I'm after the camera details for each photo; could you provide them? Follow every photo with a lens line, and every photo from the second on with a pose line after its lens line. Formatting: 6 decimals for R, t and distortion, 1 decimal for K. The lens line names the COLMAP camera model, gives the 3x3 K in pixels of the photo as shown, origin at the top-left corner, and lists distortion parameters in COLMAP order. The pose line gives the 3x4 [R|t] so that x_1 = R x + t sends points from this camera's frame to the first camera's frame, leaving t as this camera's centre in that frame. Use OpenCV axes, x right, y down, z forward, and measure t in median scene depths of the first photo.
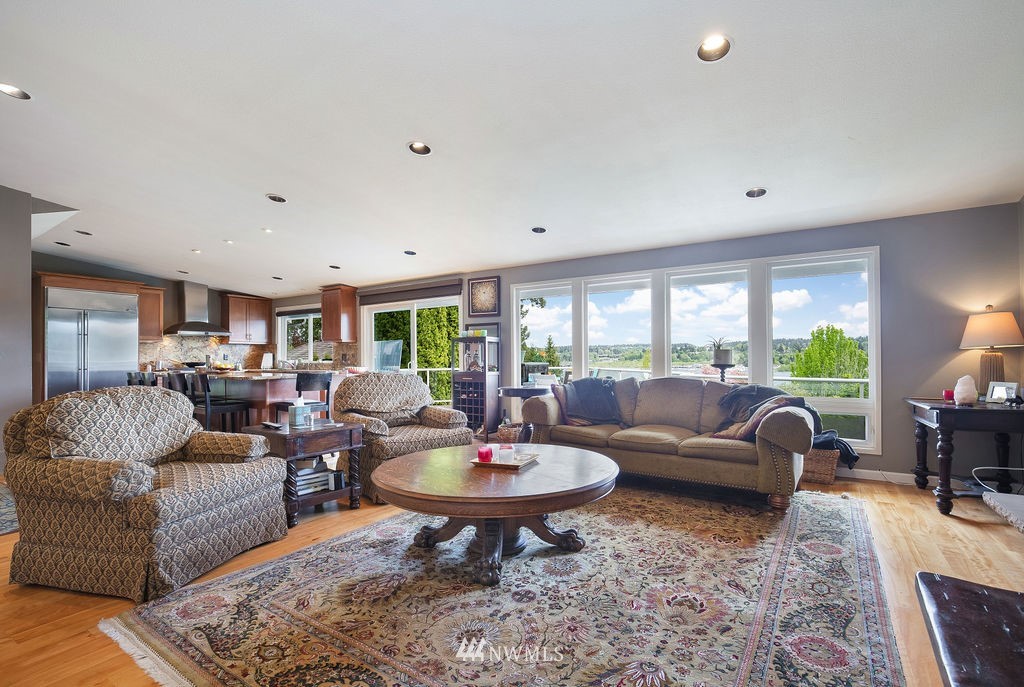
lens RADIAL K [[471.7, 0, 515.4], [0, 471.7, 350.8], [0, 0, 1]] dist [-0.004657, 0.001828]
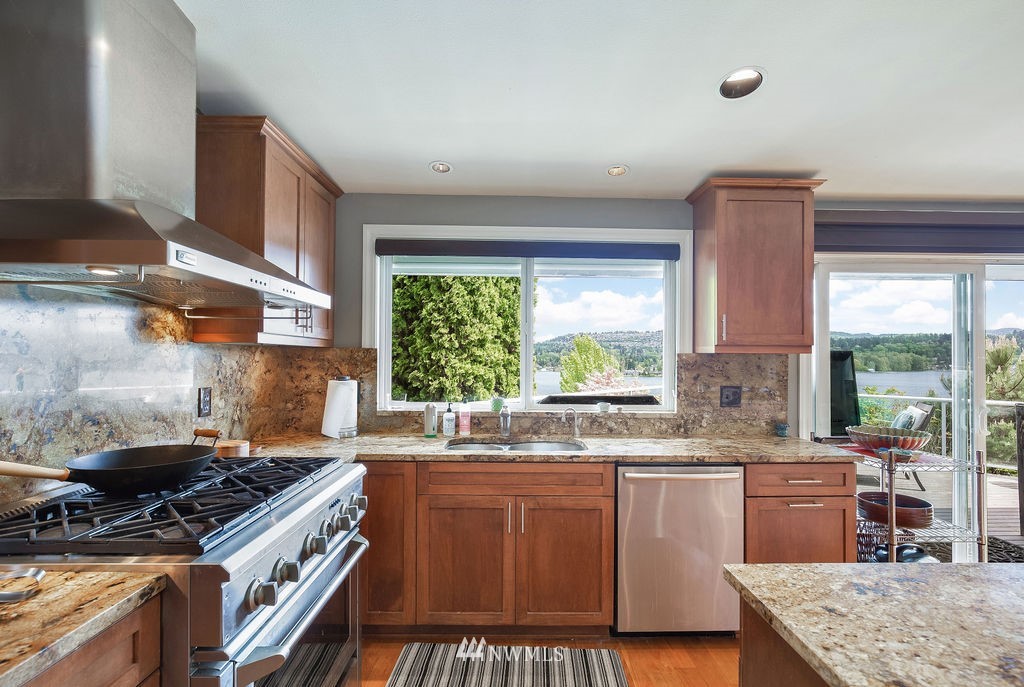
lens RADIAL K [[471.7, 0, 515.1], [0, 471.7, 351.6], [0, 0, 1]] dist [-0.004657, 0.001828]
pose [[0.821637, 0.017963, 0.569728, -0.658693], [-0.019921, 0.999798, -0.002793, -0.014054], [-0.569663, -0.009055, 0.821829, 0.777406]]
